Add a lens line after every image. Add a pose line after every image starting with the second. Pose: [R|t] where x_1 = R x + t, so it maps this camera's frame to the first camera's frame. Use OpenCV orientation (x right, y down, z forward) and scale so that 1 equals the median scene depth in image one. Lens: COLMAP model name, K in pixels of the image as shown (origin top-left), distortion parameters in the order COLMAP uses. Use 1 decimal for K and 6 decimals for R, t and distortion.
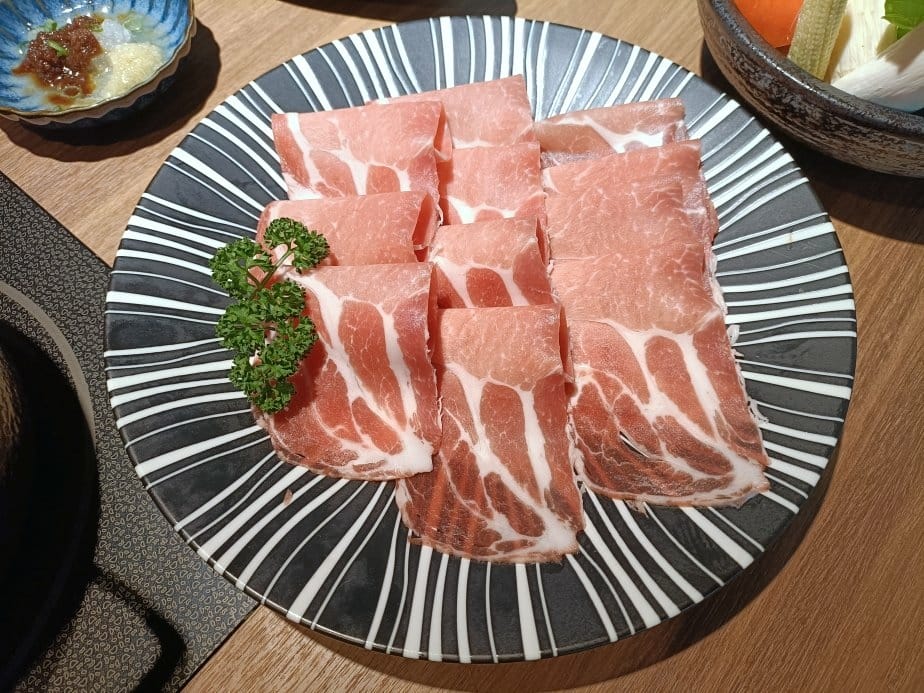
lens RADIAL K [[672.0, 0, 470.3], [0, 672.0, 348.0], [0, 0, 1]] dist [0.089049, -0.173022]
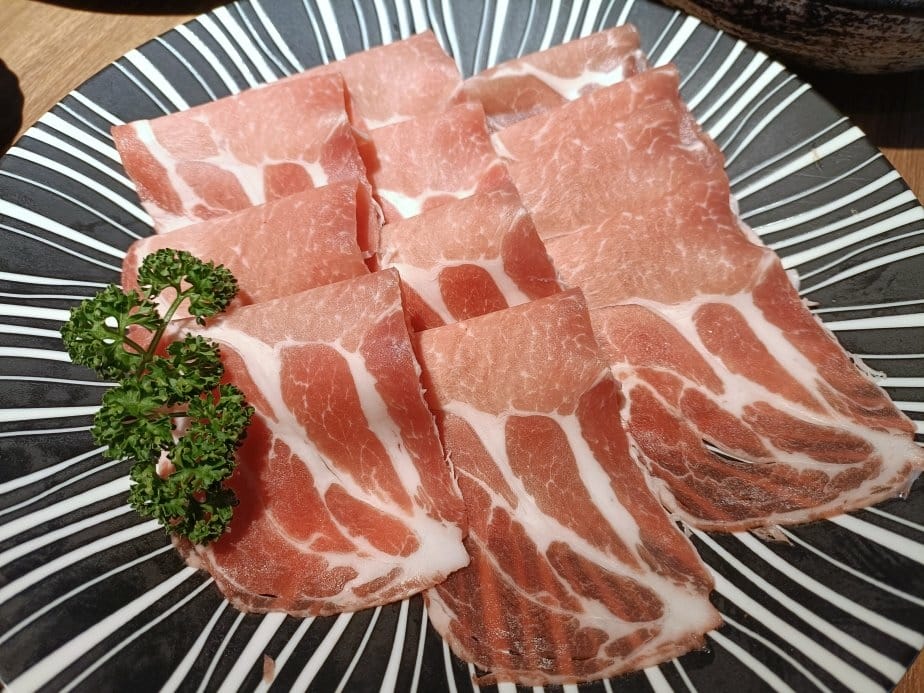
lens RADIAL K [[687.6, 0, 462.0], [0, 687.6, 346.5], [0, 0, 1]] dist [0.015175, -0.058979]
pose [[0.960414, -0.219918, 0.171001, -0.128734], [0.232250, 0.971068, -0.055562, 0.007804], [-0.153835, 0.093078, 0.983703, 0.294640]]
